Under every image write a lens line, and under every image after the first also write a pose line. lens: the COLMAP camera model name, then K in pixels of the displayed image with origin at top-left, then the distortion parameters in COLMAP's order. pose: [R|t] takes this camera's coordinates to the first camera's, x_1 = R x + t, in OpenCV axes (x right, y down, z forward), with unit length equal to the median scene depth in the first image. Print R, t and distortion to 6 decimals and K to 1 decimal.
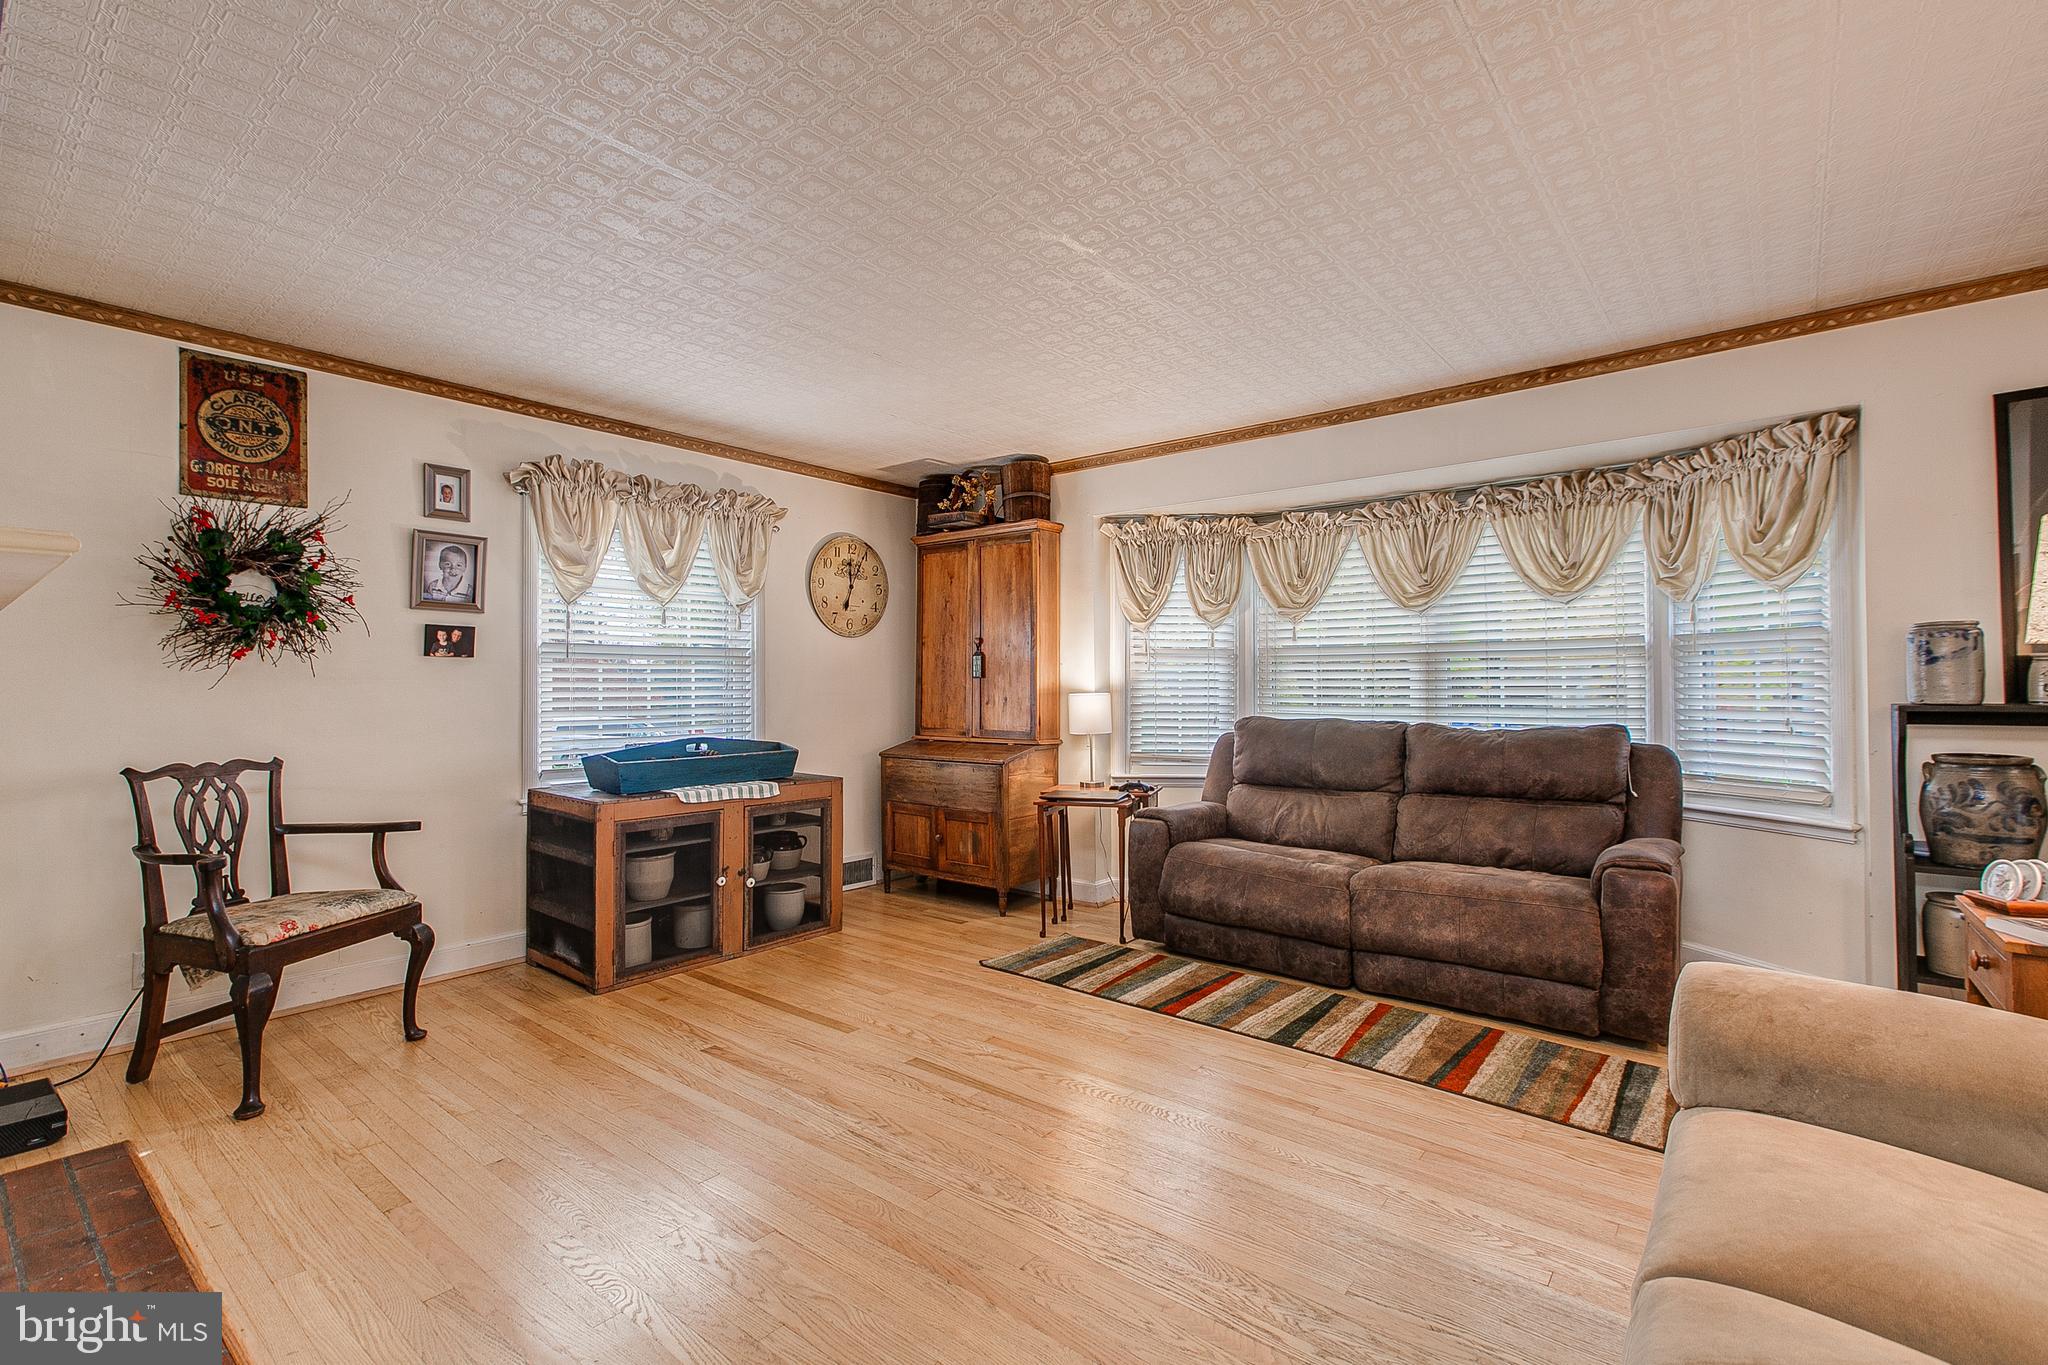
lens RADIAL K [[918.9, 0, 1017.3], [0, 918.9, 679.0], [0, 0, 1]] dist [-0.003460, -0.000325]
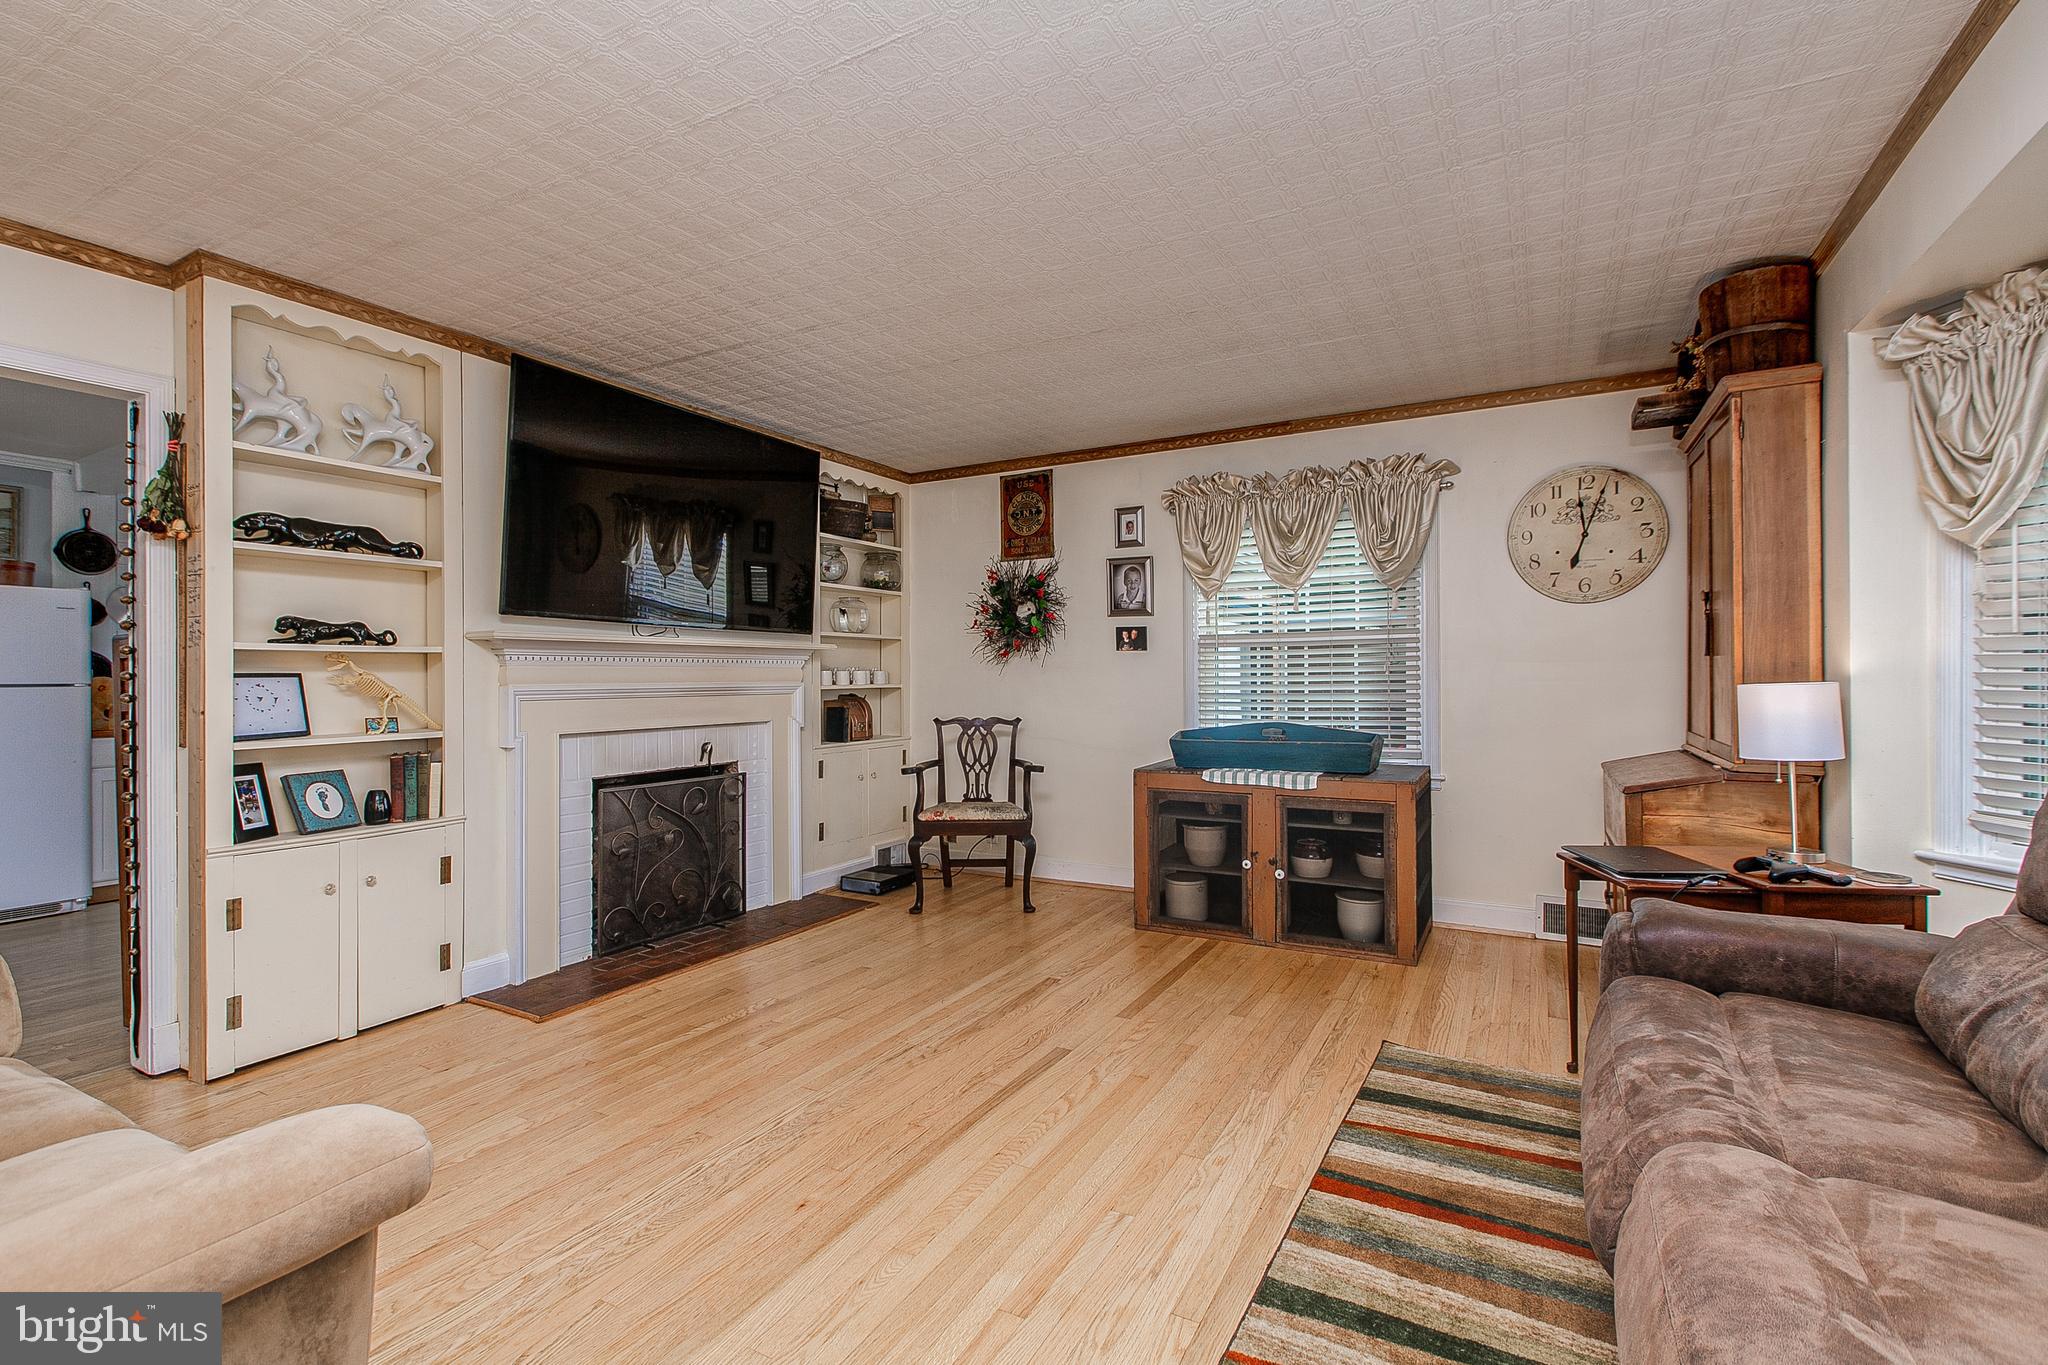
lens RADIAL K [[918.9, 0, 1019.6], [0, 918.9, 678.9], [0, 0, 1]] dist [-0.003460, -0.000325]
pose [[0.177388, 0.005334, -0.984127, 0.680376], [0.014440, 0.999864, 0.008022, 0.004071], [0.984035, -0.015633, 0.177286, 0.623152]]
